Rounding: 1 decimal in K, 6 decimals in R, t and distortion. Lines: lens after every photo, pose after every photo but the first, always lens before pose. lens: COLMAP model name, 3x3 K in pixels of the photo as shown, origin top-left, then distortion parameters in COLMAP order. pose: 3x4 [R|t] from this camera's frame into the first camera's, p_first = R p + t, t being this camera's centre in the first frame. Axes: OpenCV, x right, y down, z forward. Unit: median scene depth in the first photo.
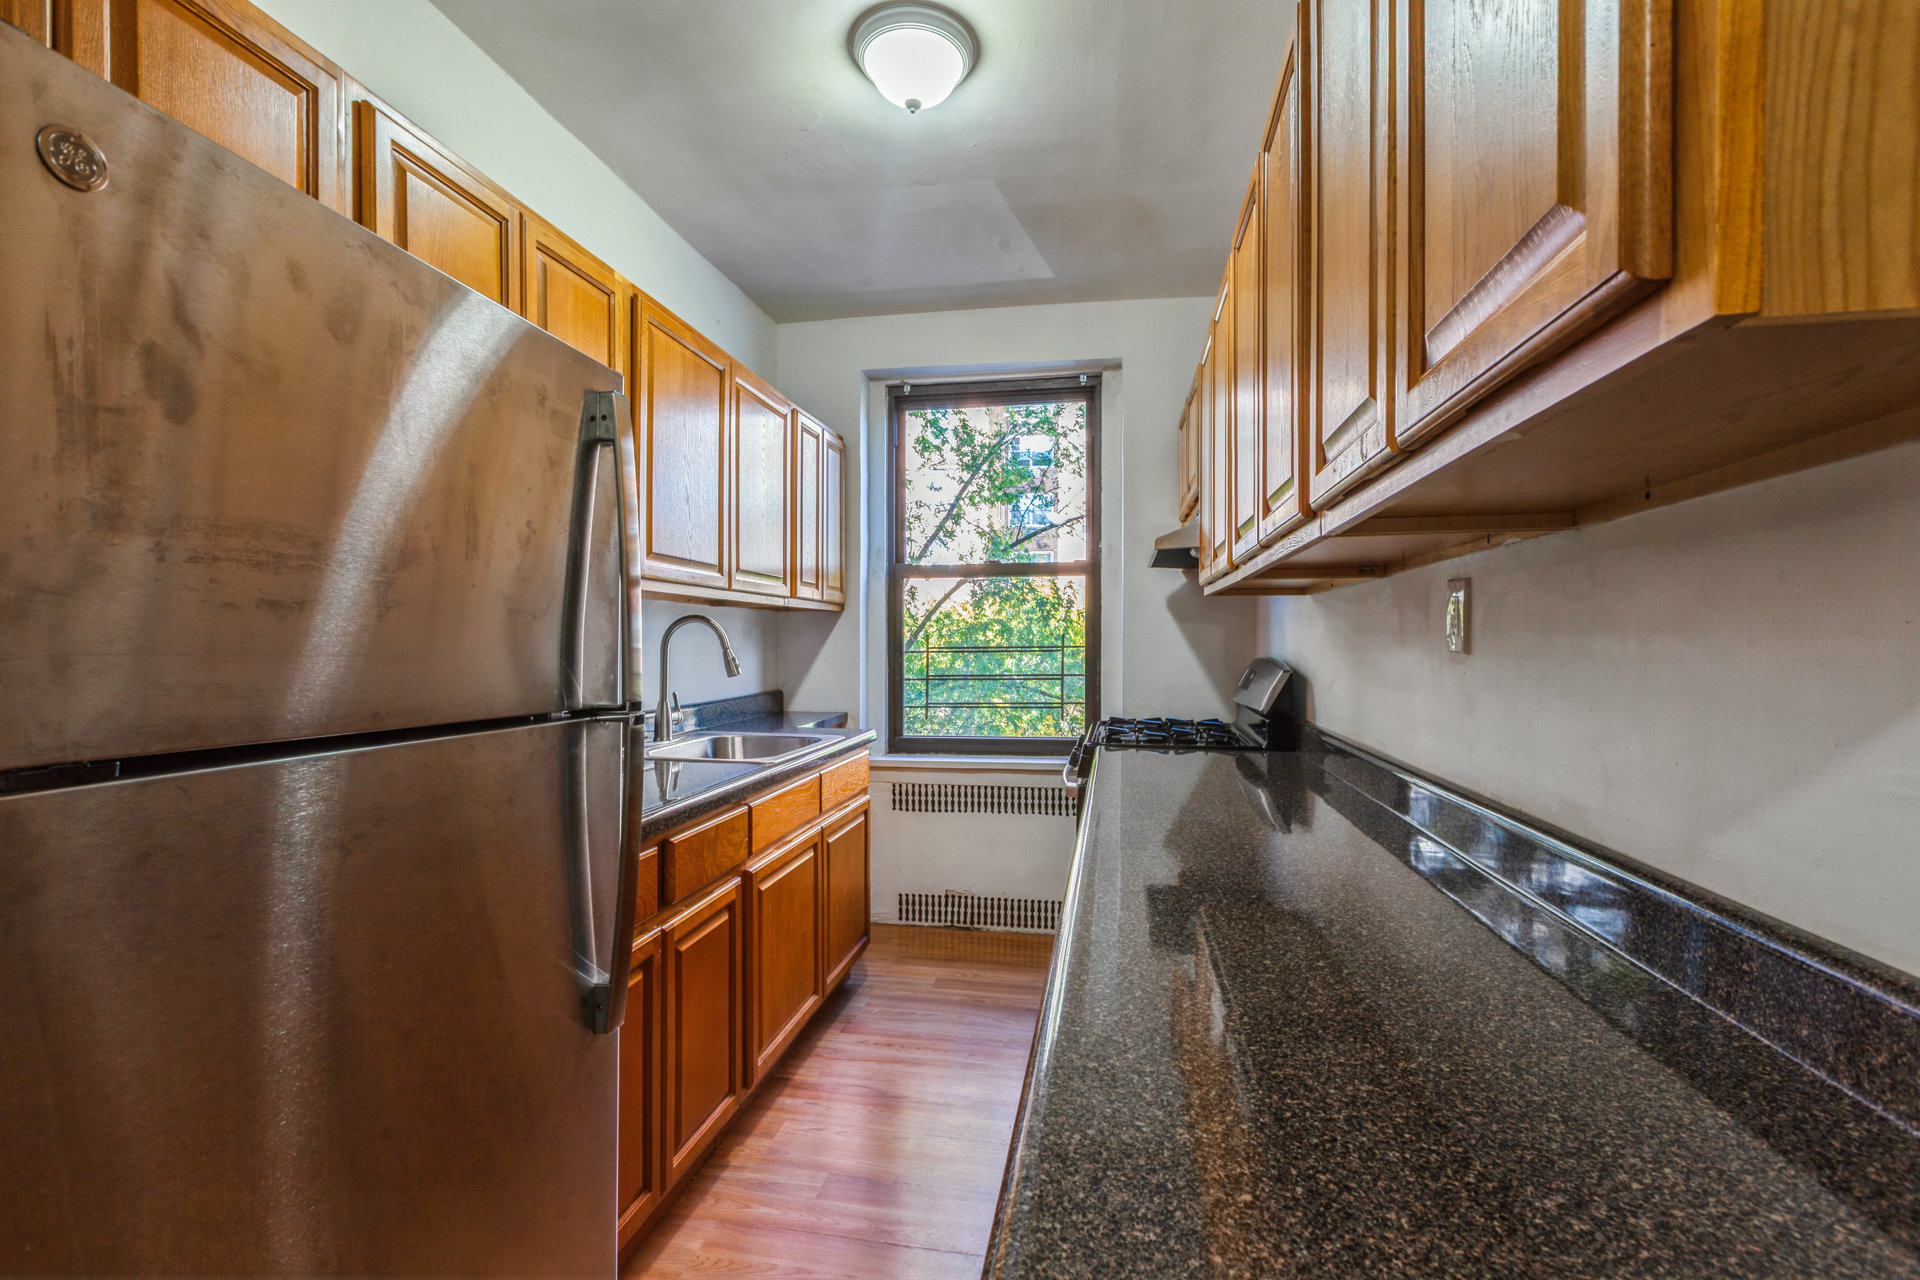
lens RADIAL K [[853.3, 0, 954.4], [0, 853.3, 652.9], [0, 0, 1]] dist [0.001879, 0.000034]
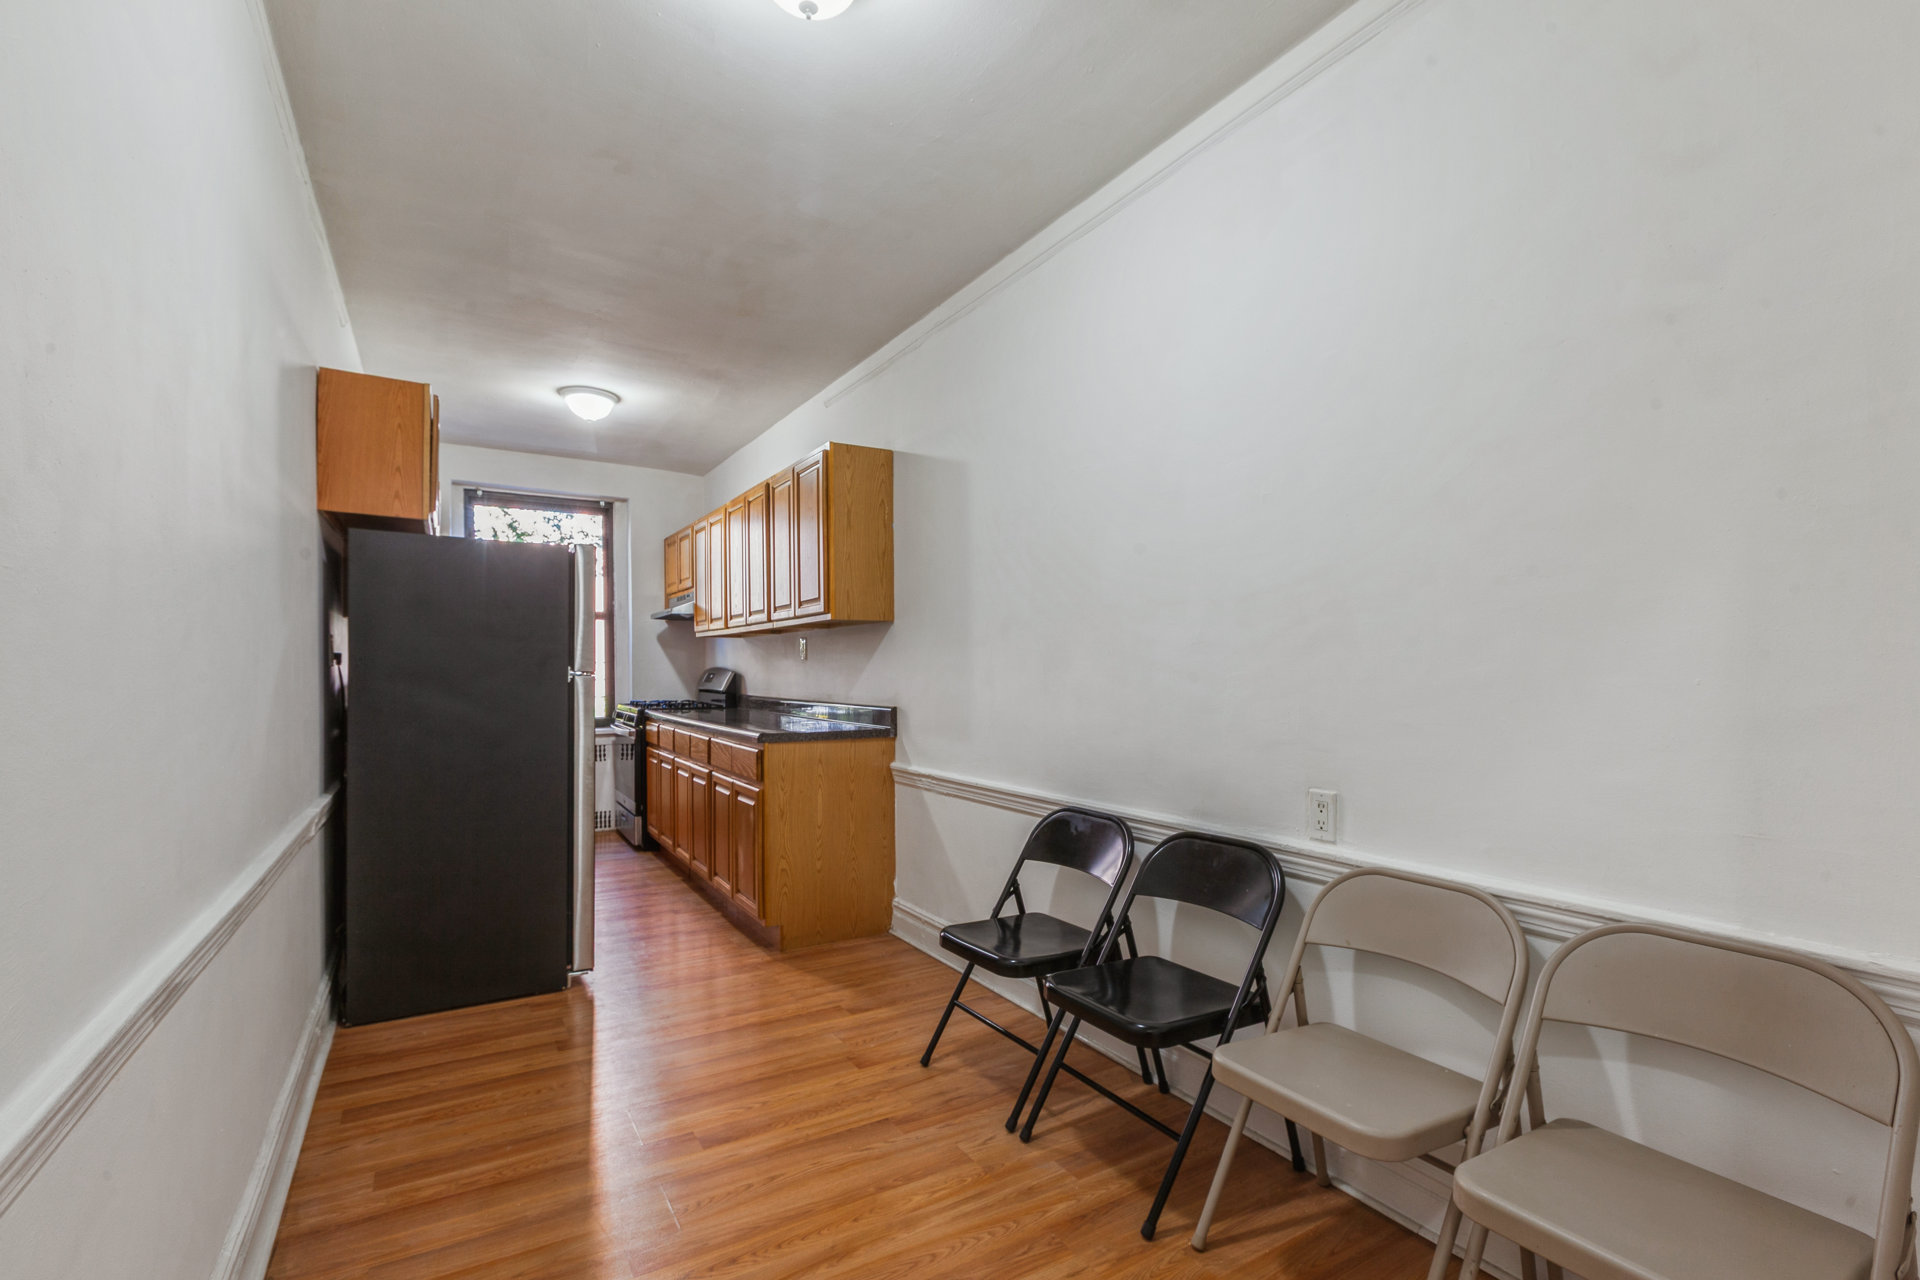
lens RADIAL K [[853.3, 0, 956.4], [0, 853.3, 658.0], [0, 0, 1]] dist [0.001879, 0.000034]
pose [[0.746386, 0.005712, 0.665489, -0.554277], [0.011660, 0.999697, -0.021658, 0.033714], [-0.665411, 0.023925, 0.746094, -0.883424]]
